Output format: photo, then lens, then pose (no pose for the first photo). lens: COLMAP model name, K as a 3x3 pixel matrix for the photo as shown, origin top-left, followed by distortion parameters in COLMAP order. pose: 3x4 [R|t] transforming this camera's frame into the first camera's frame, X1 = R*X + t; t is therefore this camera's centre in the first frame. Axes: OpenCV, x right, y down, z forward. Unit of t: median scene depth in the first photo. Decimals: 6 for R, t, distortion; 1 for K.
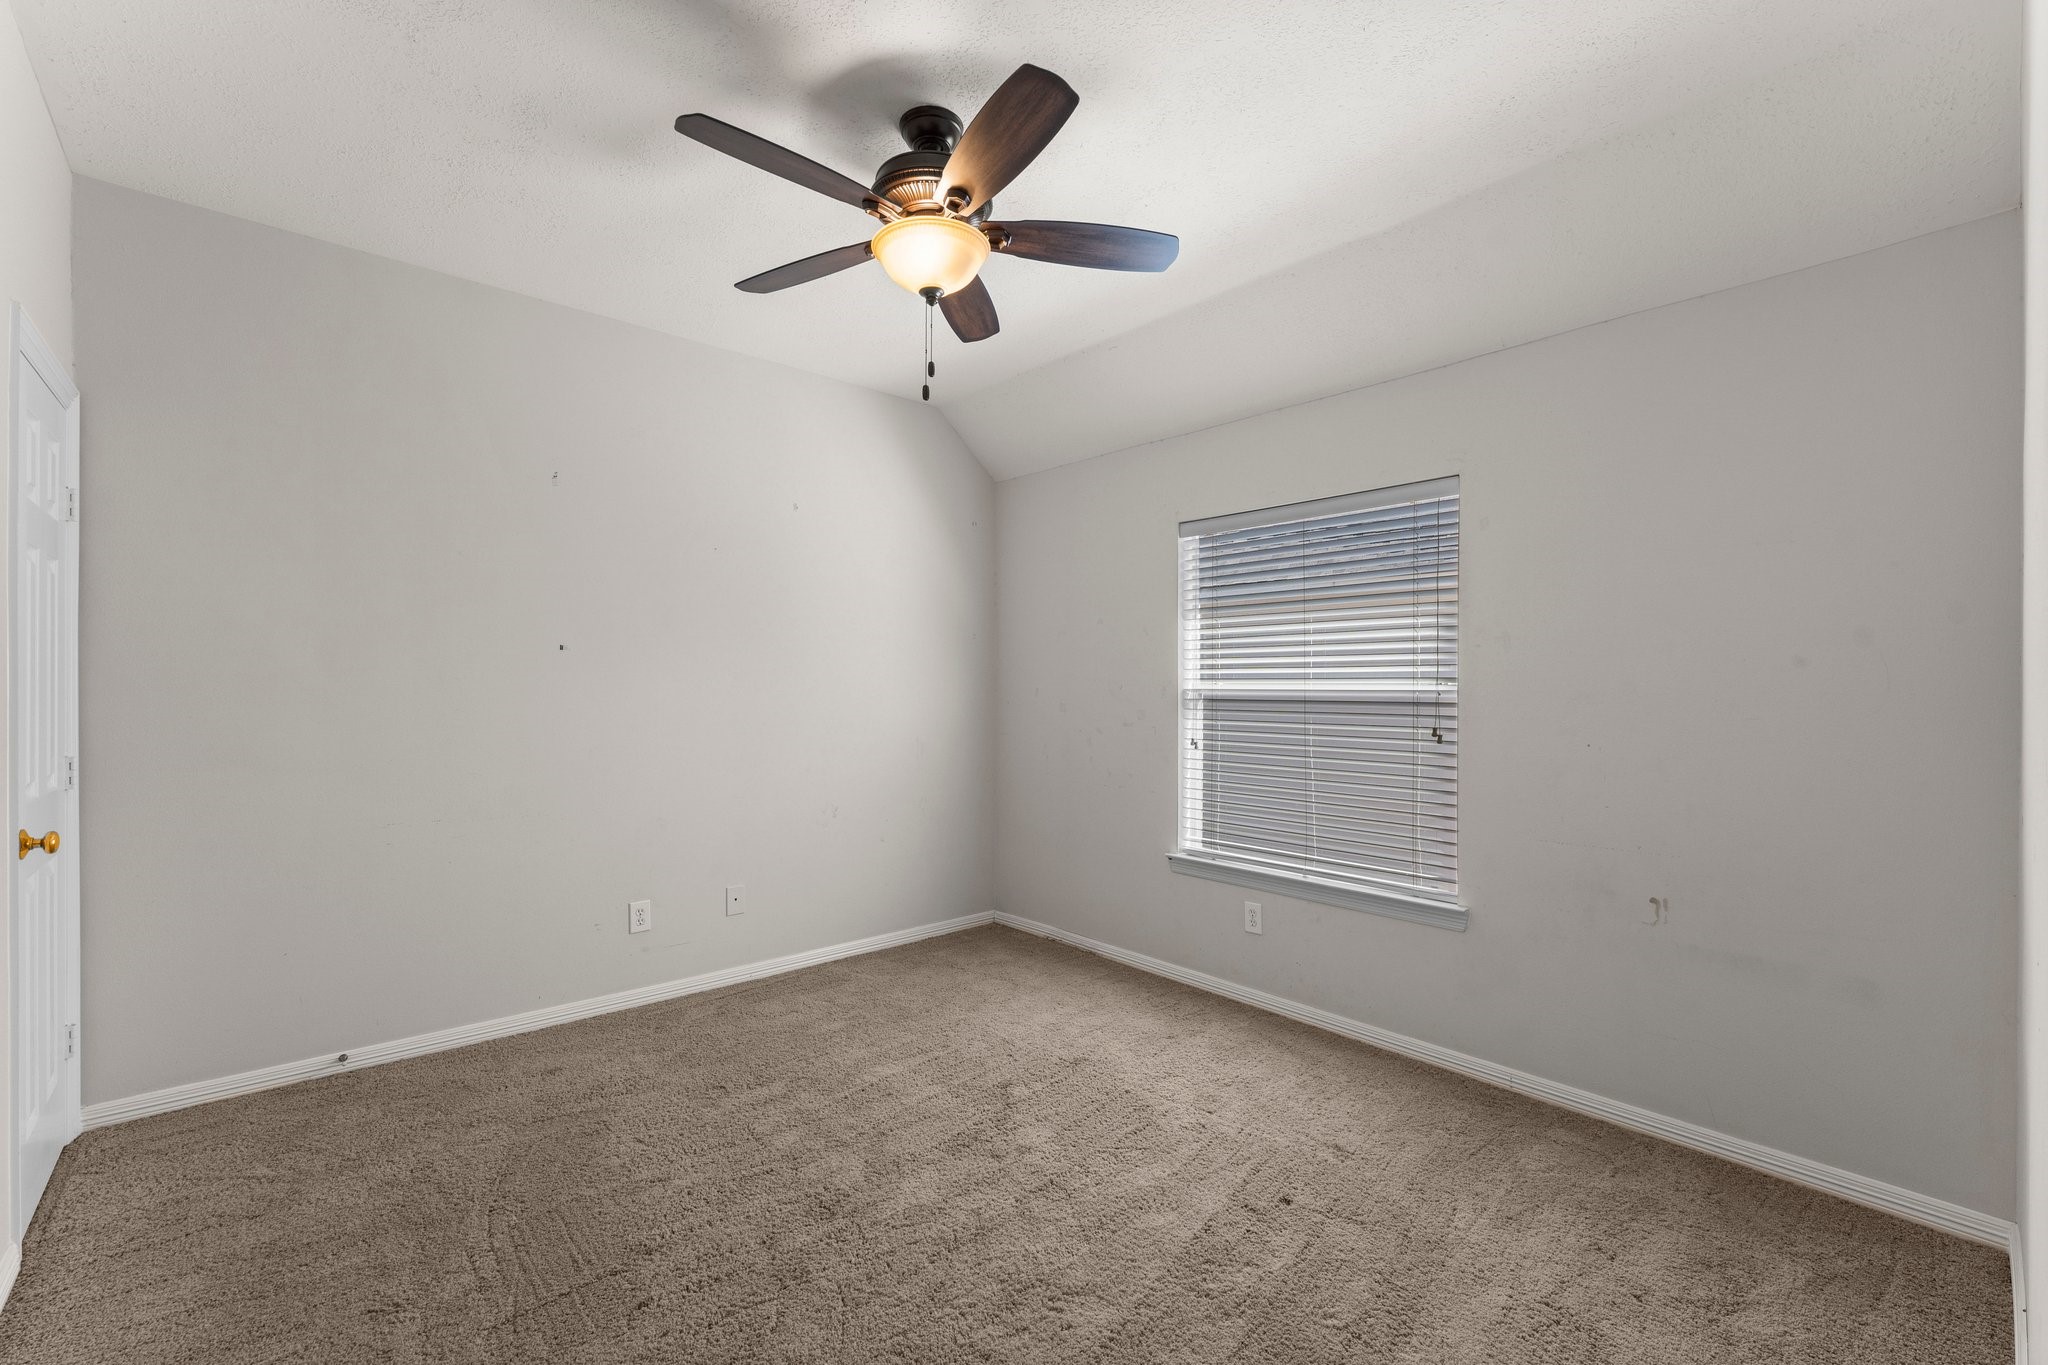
lens RADIAL K [[855.6, 0, 1028.0], [0, 855.6, 678.6], [0, 0, 1]] dist [0.000572, 0.000050]
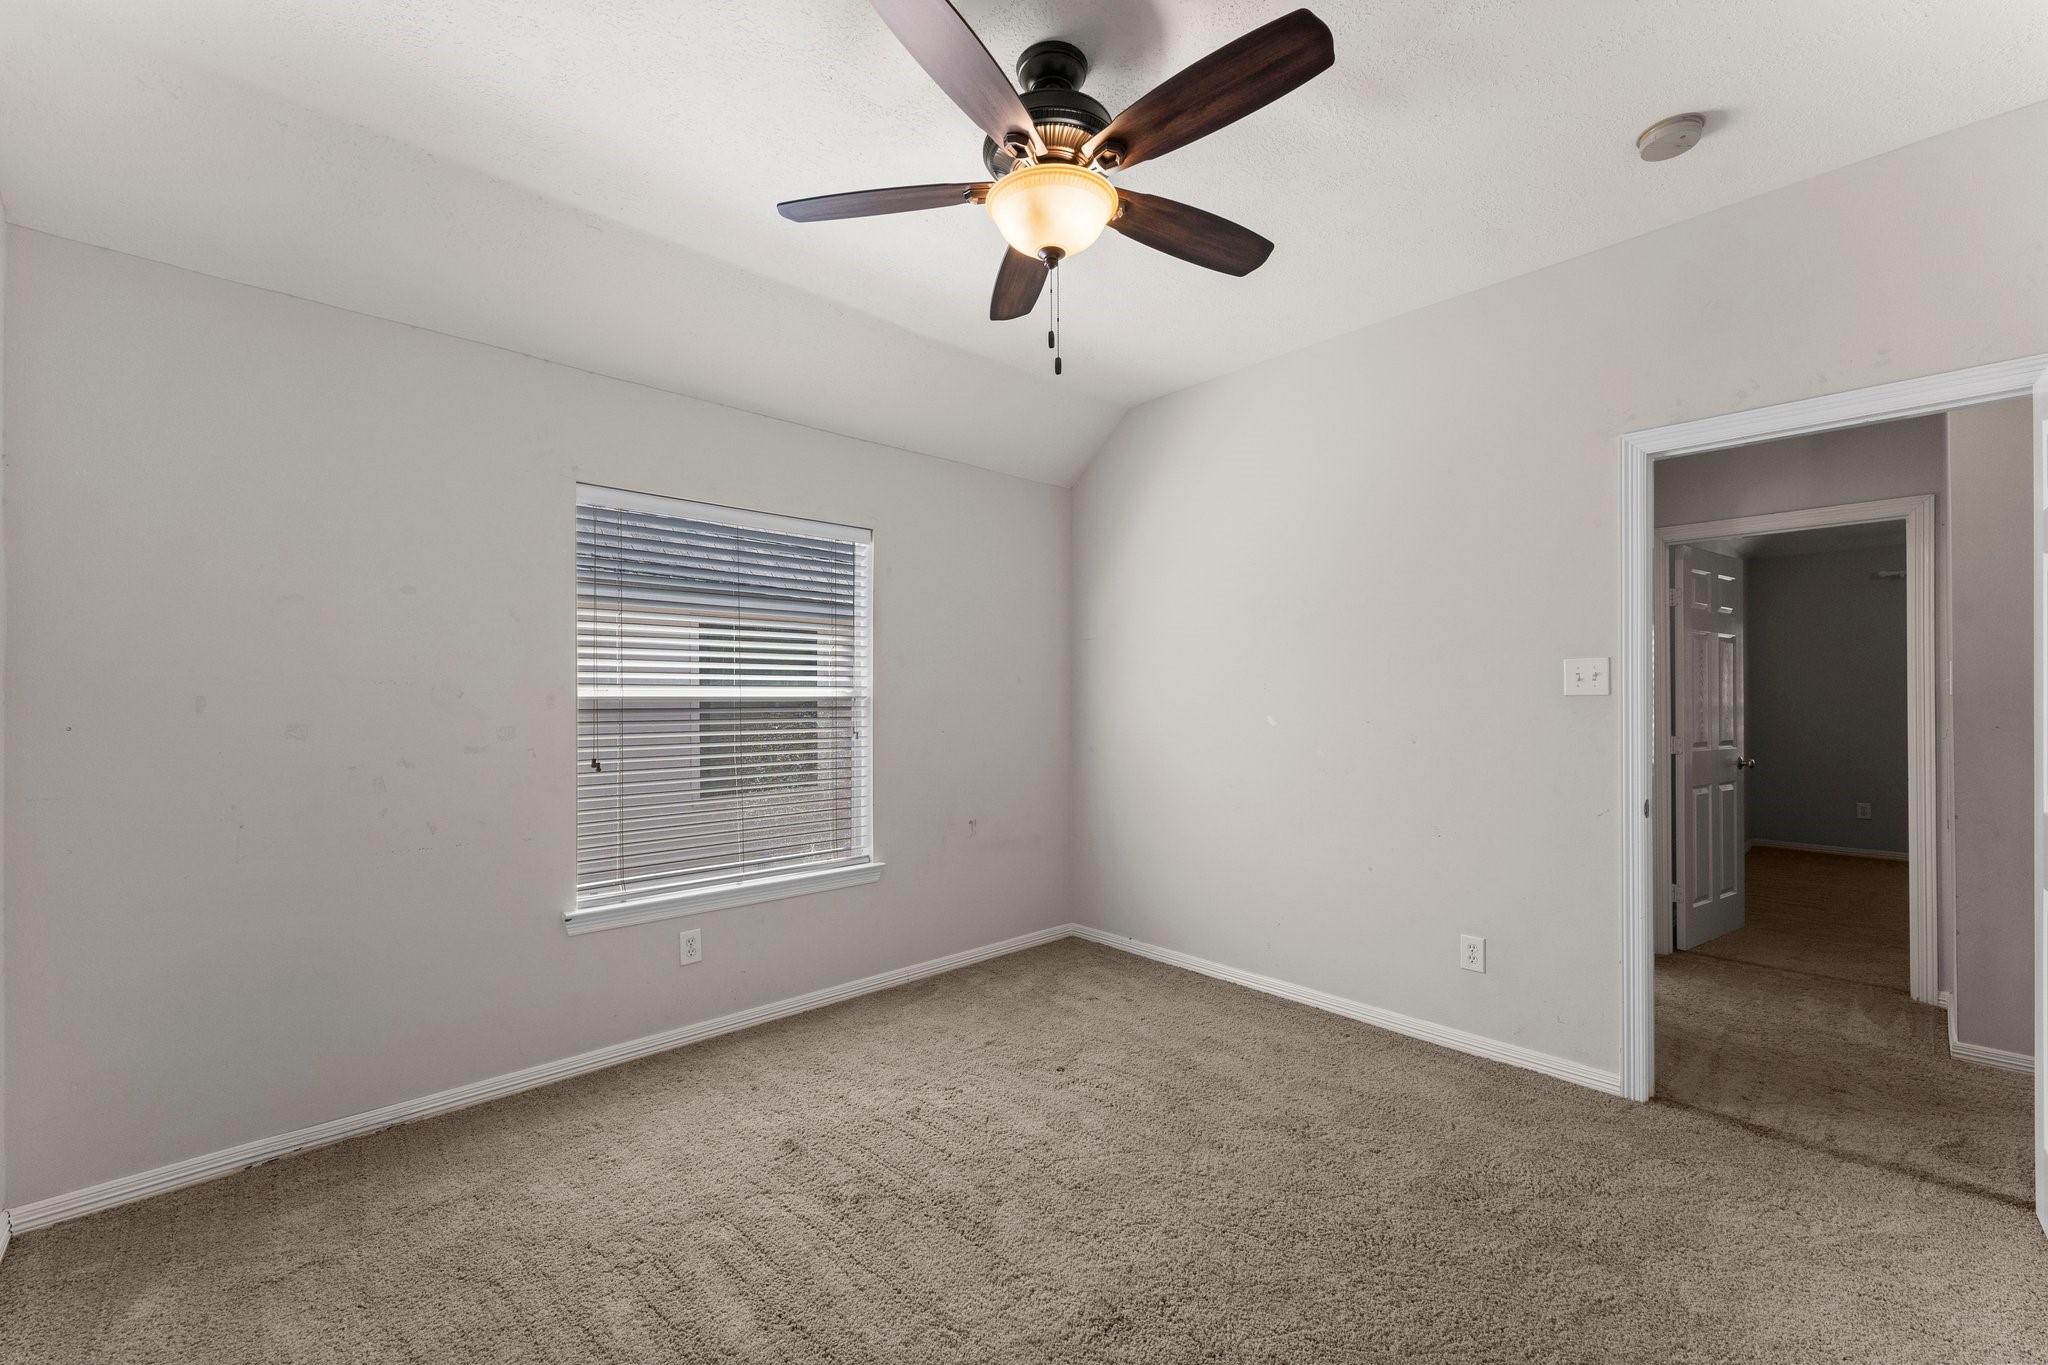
lens RADIAL K [[822.8, 0, 1021.7], [0, 822.8, 687.2], [0, 0, 1]] dist [0.002437, -0.000366]
pose [[-0.008722, 0.007484, 0.999934, -0.629514], [-0.008320, 0.999937, -0.007557, 0.006685], [-0.999927, -0.008385, -0.008659, 0.668074]]
